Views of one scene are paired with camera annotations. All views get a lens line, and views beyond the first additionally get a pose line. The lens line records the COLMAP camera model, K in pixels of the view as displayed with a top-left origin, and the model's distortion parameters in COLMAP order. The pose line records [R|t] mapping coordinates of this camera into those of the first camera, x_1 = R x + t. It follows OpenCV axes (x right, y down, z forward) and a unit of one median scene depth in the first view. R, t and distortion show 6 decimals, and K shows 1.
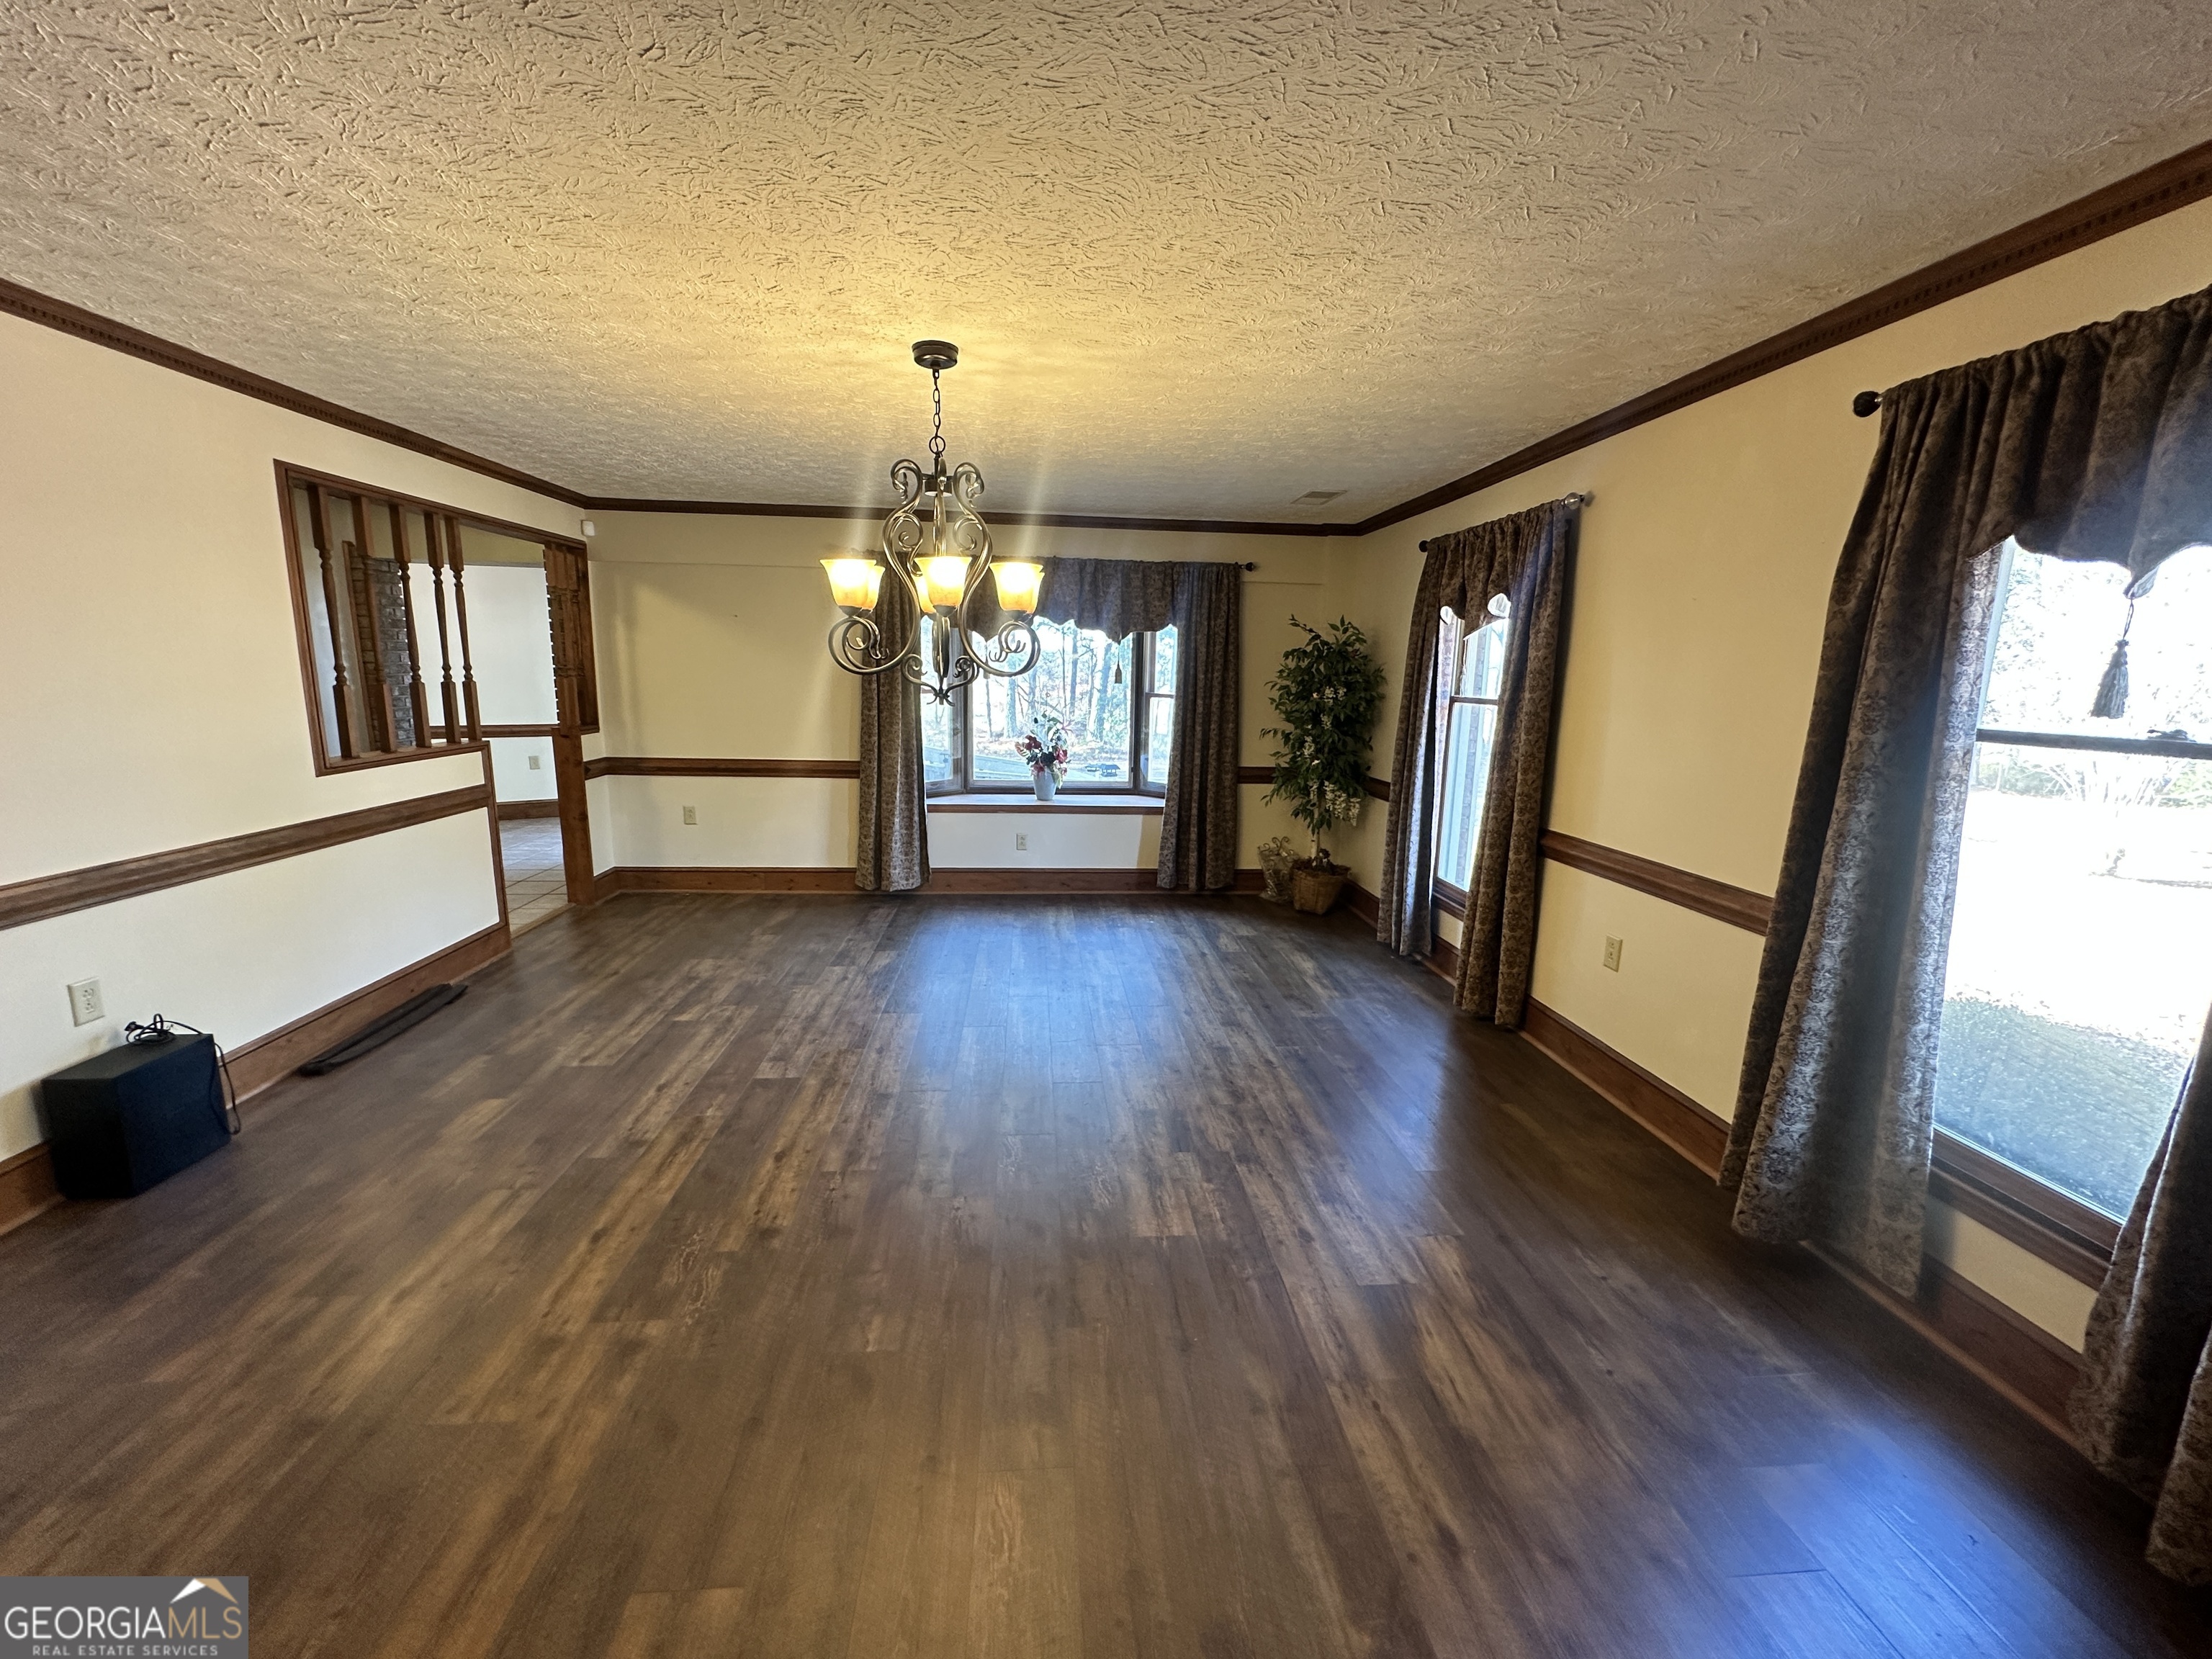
lens RADIAL K [[883.0, 0, 1108.5], [0, 883.0, 830.1], [0, 0, 1]] dist [-0.001399, -0.000302]
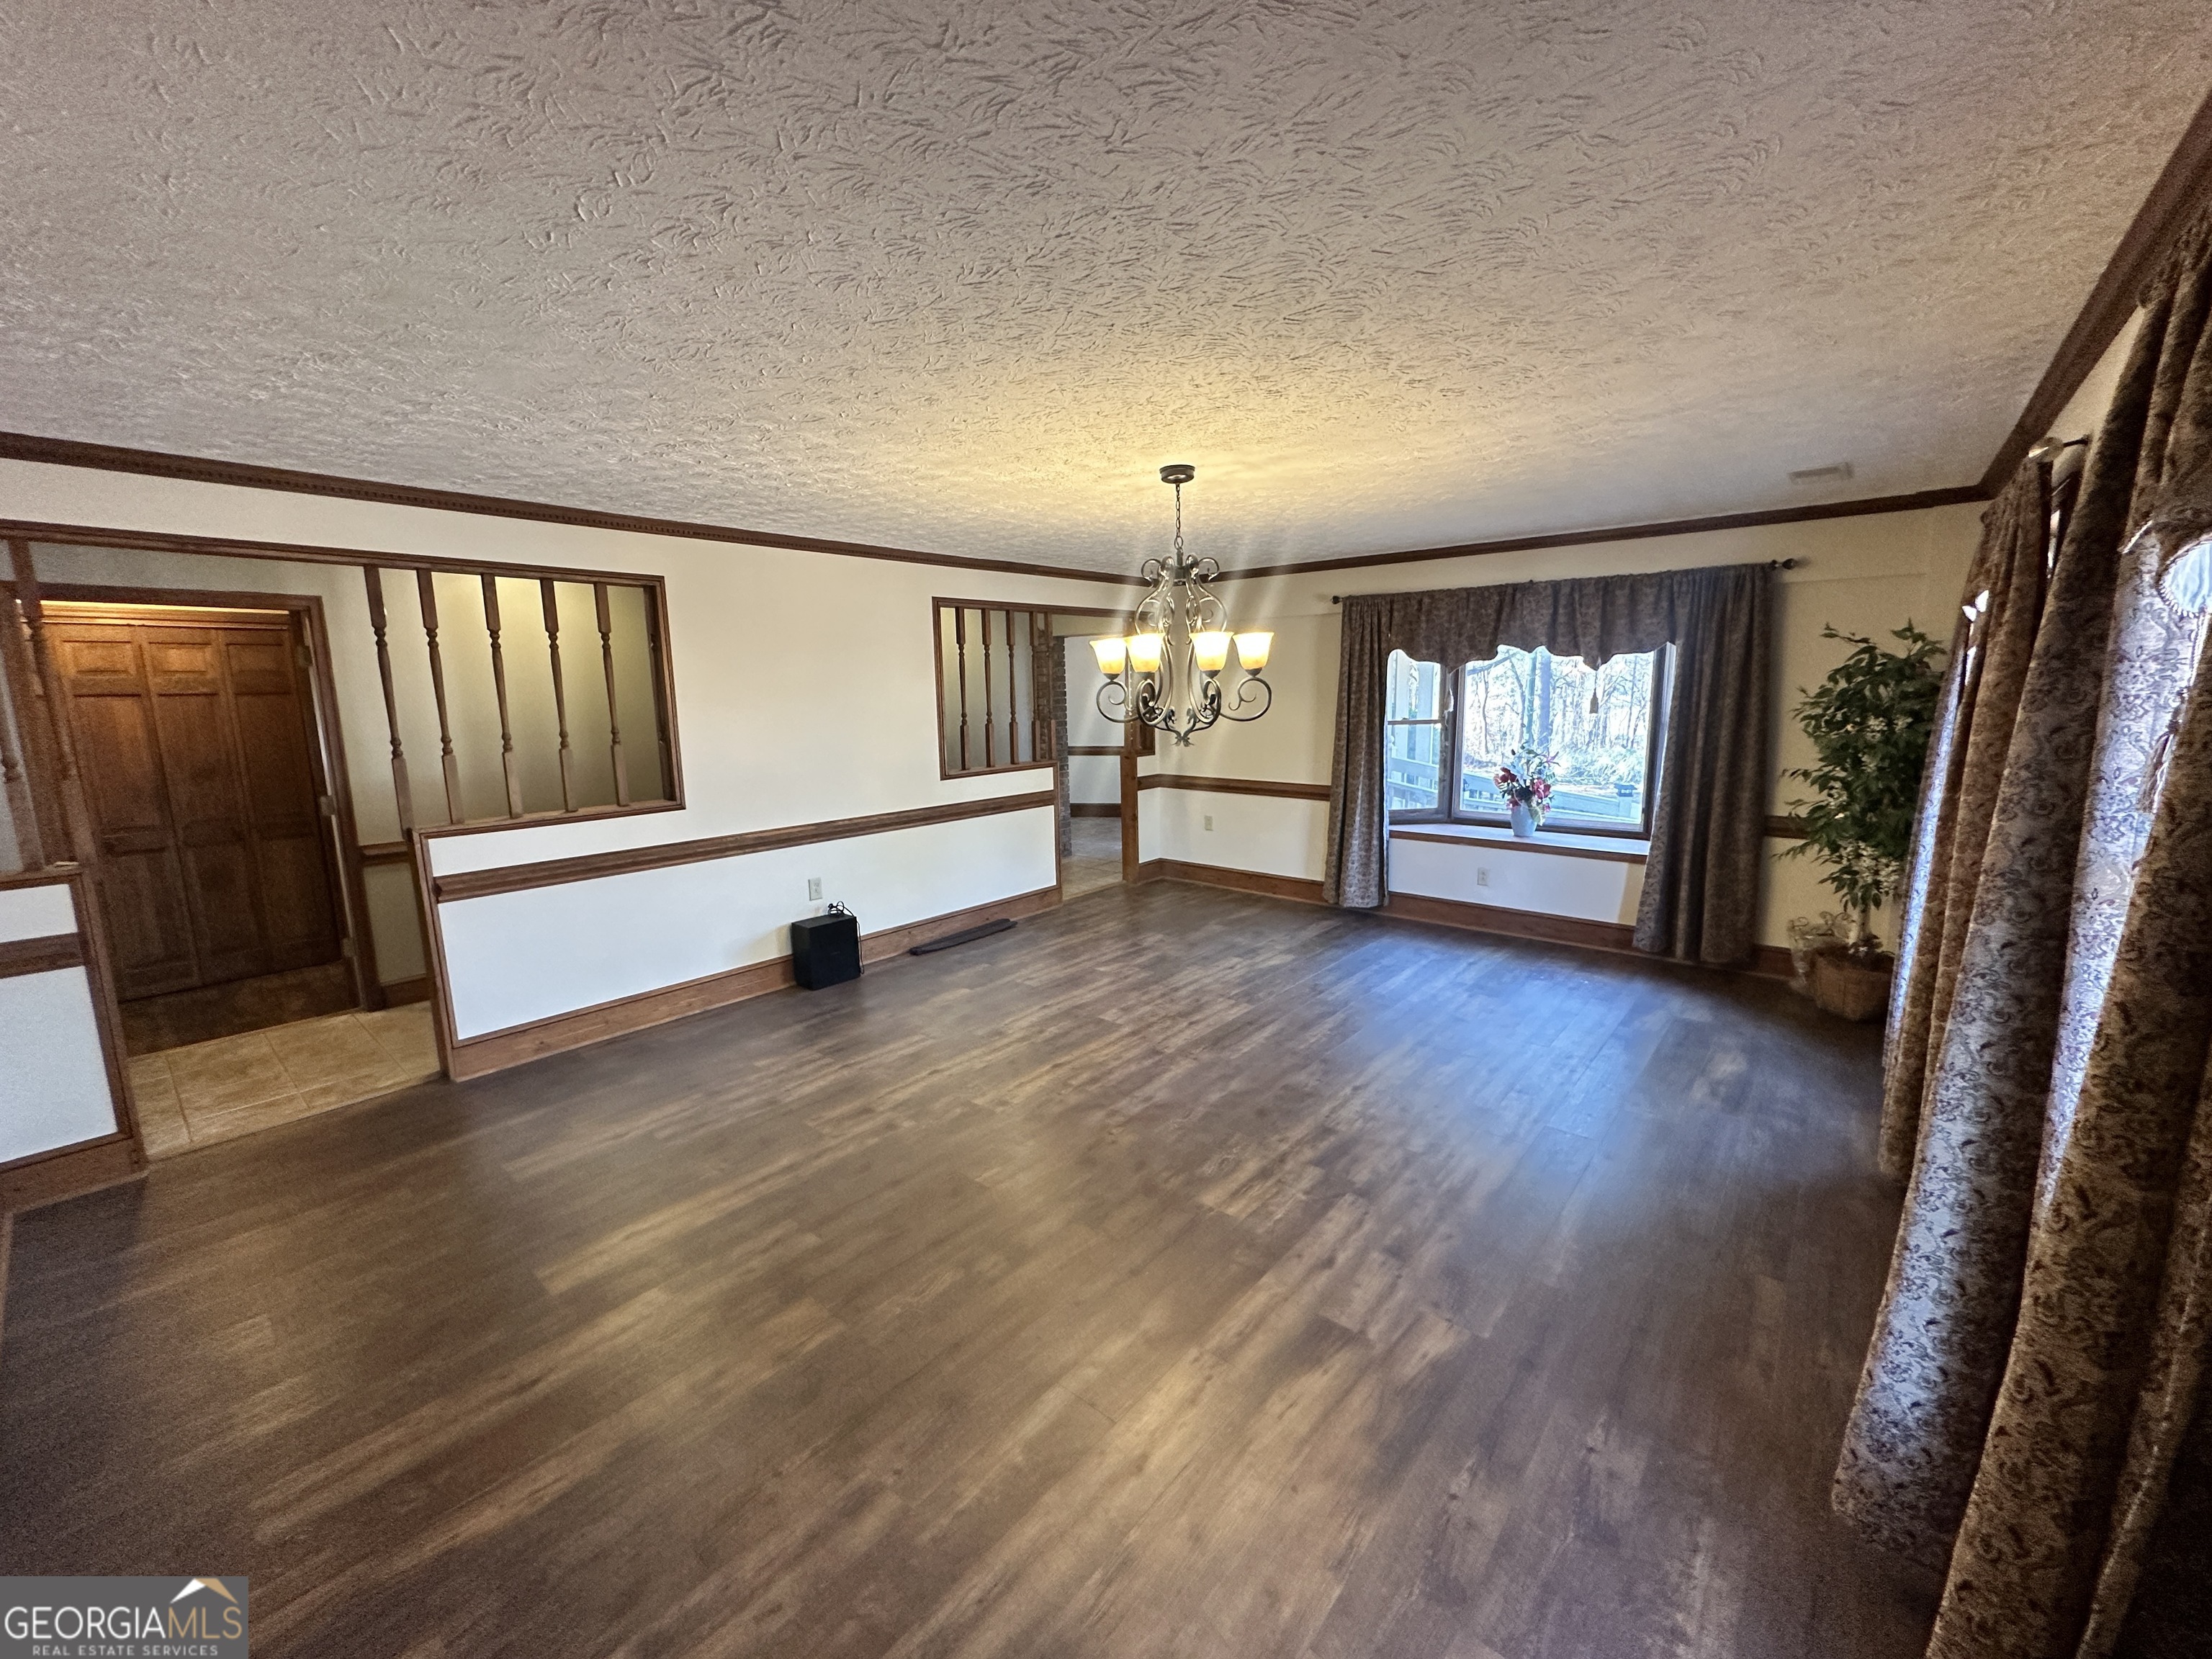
lens RADIAL K [[883.0, 0, 1108.0], [0, 883.0, 831.1], [0, 0, 1]] dist [-0.001399, -0.000302]
pose [[0.702743, 0.083600, -0.706514, 0.348787], [-0.097018, 0.995056, 0.021242, -0.020529], [0.704797, 0.053617, 0.707380, 0.026452]]
